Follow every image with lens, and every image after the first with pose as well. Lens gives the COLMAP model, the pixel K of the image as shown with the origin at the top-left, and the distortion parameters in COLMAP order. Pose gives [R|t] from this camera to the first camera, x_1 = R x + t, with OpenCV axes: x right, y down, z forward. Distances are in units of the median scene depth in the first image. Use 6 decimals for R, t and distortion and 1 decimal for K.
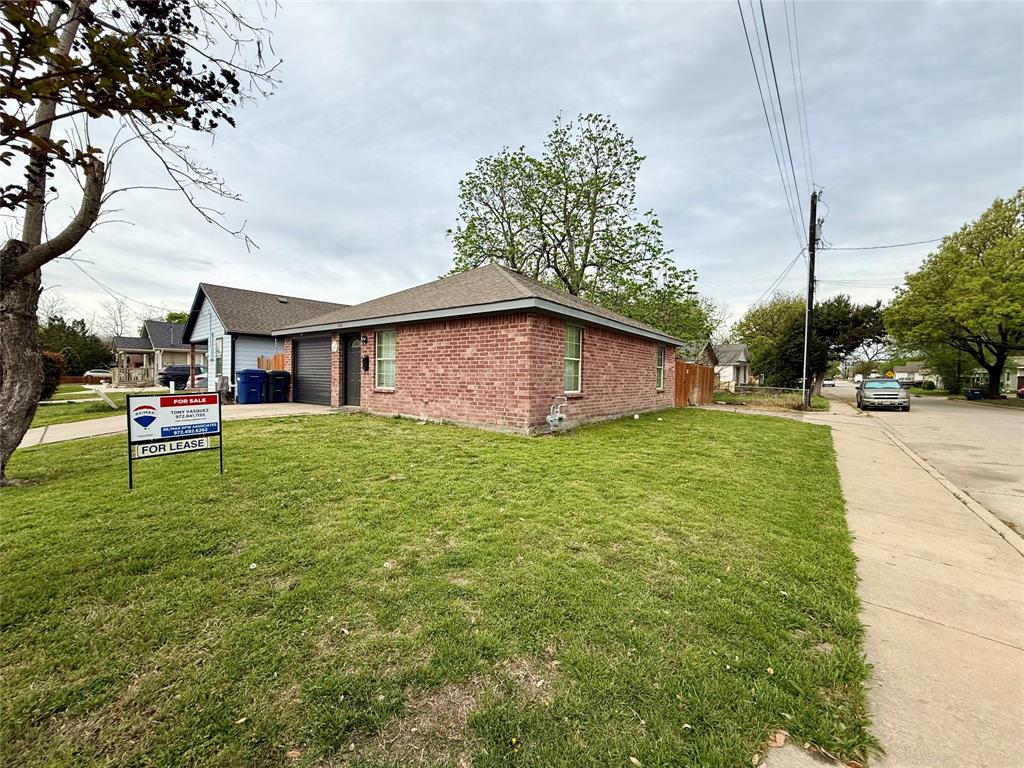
lens RADIAL K [[409.9, 0, 513.9], [0, 409.9, 388.1], [0, 0, 1]] dist [0.000921, 0.000008]
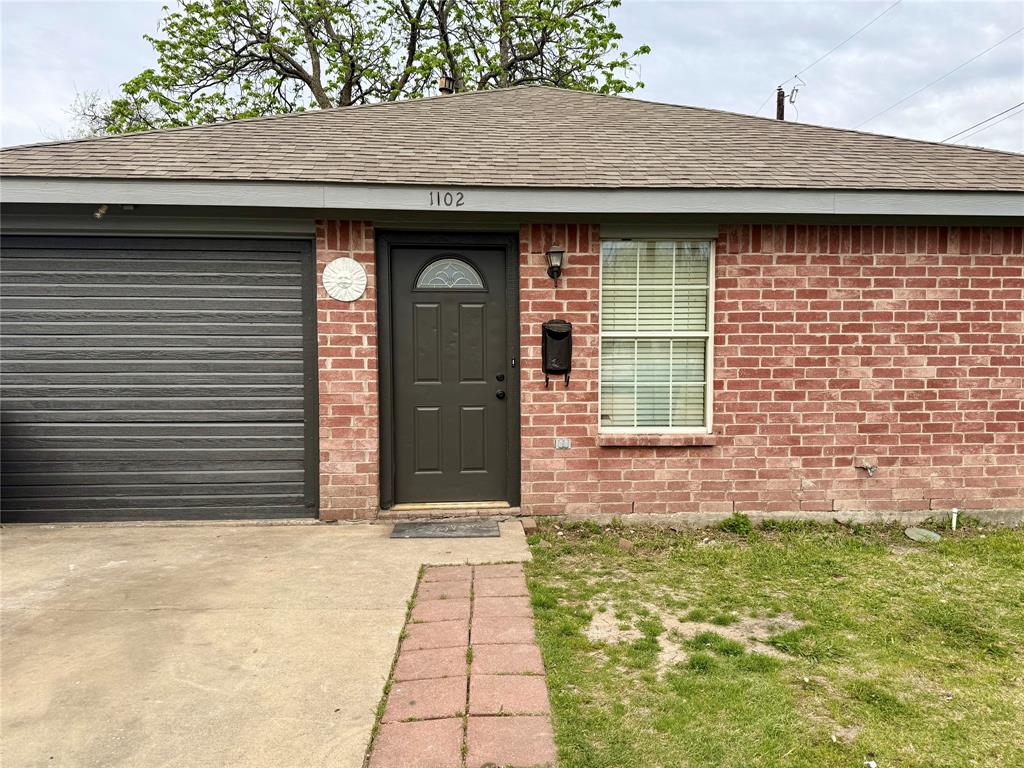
lens RADIAL K [[720.5, 0, 527.4], [0, 720.5, 411.1], [0, 0, 1]] dist [0.019562, -0.019533]
pose [[0.760561, -0.053148, 0.647088, -0.819982], [0.030659, 0.998472, 0.045974, -0.047753], [-0.648543, -0.015127, 0.761028, 0.747977]]
